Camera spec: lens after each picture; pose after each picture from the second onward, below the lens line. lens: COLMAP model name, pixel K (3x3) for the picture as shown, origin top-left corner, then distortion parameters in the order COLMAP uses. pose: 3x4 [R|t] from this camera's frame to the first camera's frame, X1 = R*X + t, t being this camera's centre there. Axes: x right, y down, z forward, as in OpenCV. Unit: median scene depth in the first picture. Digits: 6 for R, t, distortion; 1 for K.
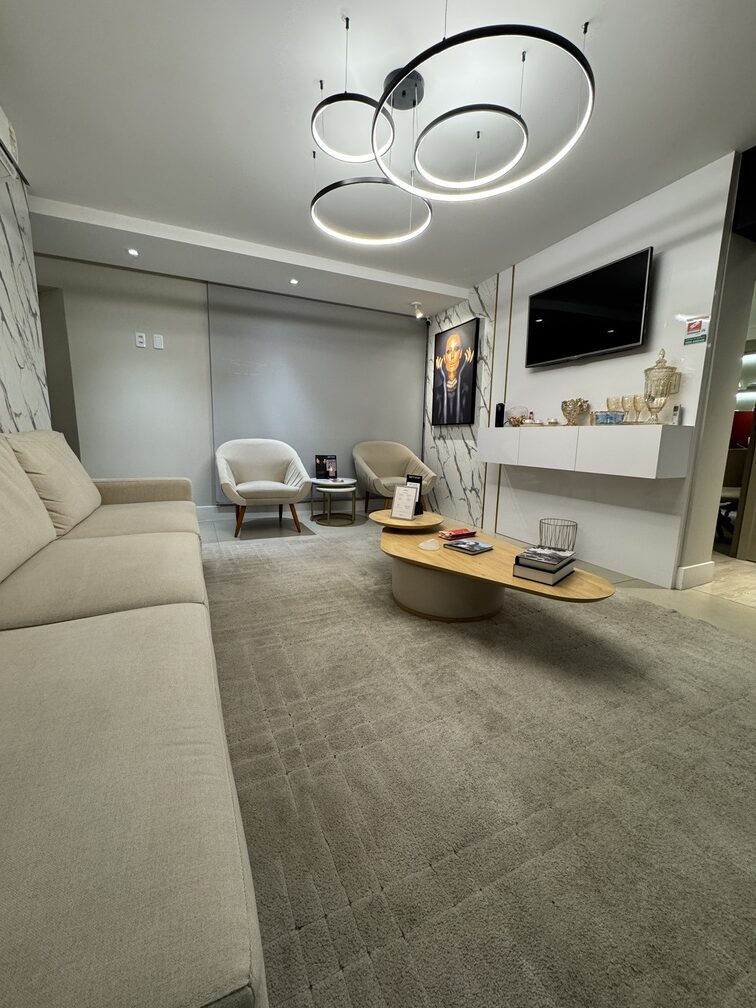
lens RADIAL K [[403.7, 0, 378.8], [0, 403.7, 506.1], [0, 0, 1]] dist [-0.005851, 0.000316]
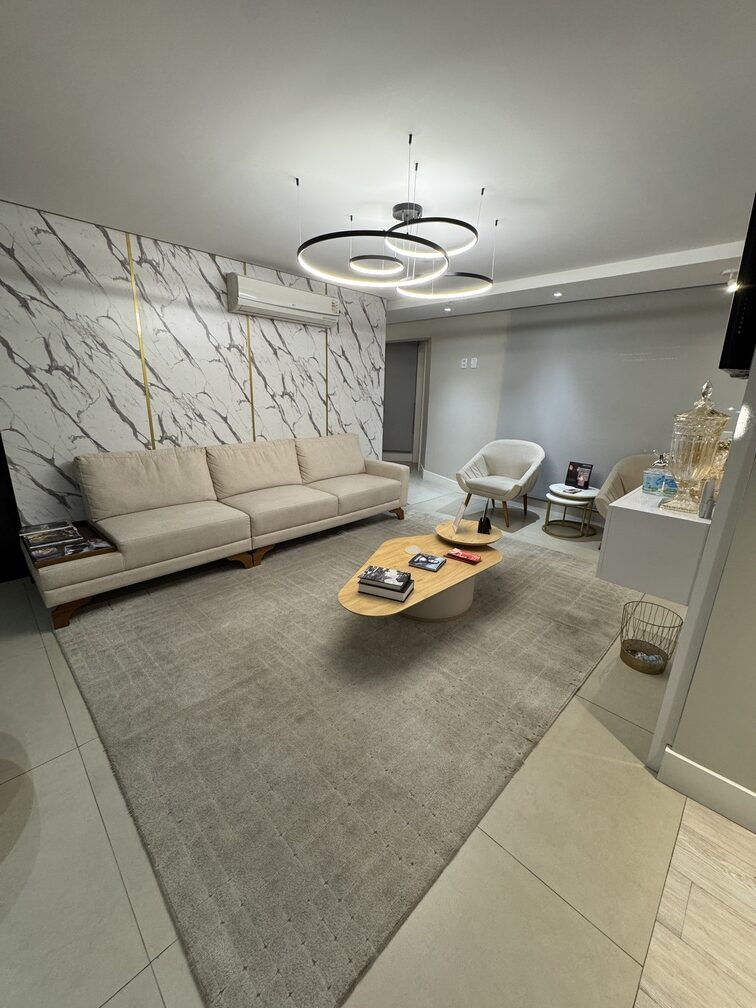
lens RADIAL K [[403.7, 0, 378.0], [0, 403.7, 502.8], [0, 0, 1]] dist [-0.005851, 0.000316]
pose [[0.347232, 0.244197, -0.905427, 0.614861], [-0.176186, 0.965296, 0.192776, -0.139096], [0.921080, 0.092585, 0.378206, 0.200166]]
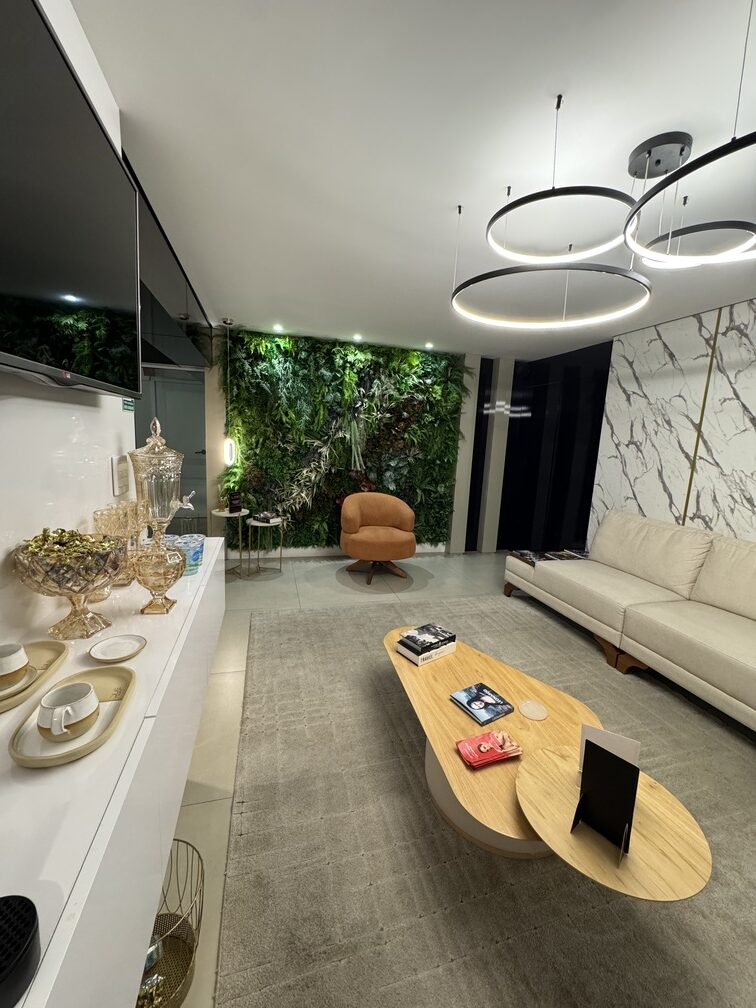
lens RADIAL K [[403.7, 0, 378.9], [0, 403.7, 500.6], [0, 0, 1]] dist [-0.005851, 0.000316]
pose [[-0.983552, -0.089315, 0.156997, 0.168852], [-0.035187, 0.947281, 0.318465, -0.262952], [-0.177164, 0.307703, -0.934843, 0.835034]]
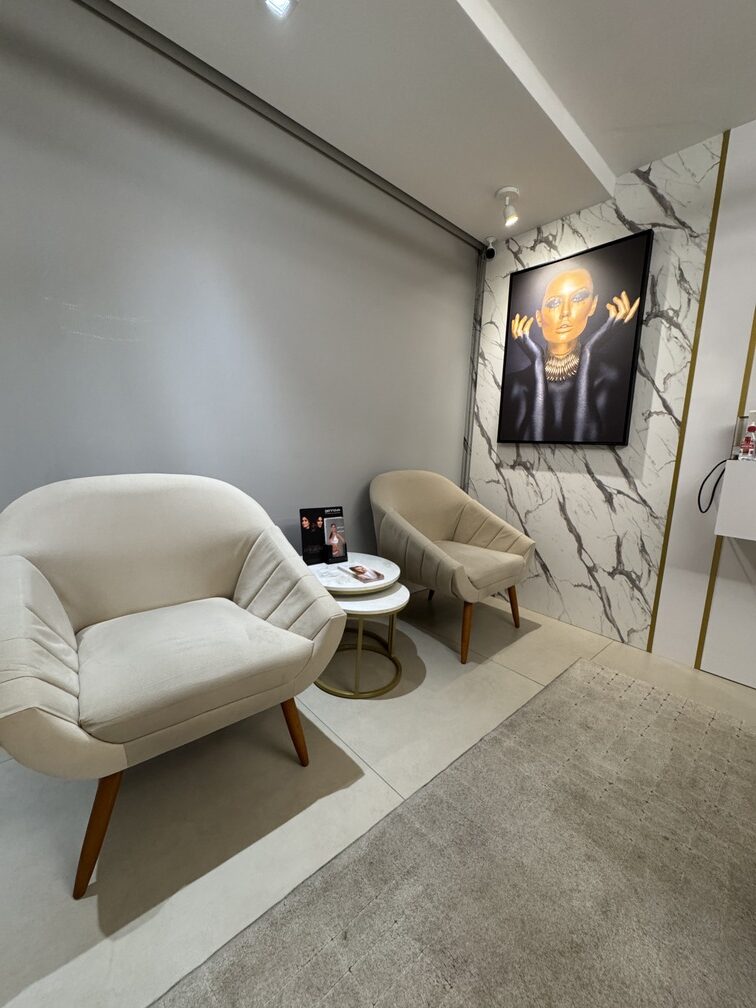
lens RADIAL K [[403.7, 0, 380.3], [0, 403.7, 507.0], [0, 0, 1]] dist [-0.005851, 0.000316]
pose [[0.954794, -0.020122, 0.296586, -0.204975], [0.022442, 0.999738, -0.004419, -0.127255], [-0.296419, 0.010875, 0.954996, 0.589388]]
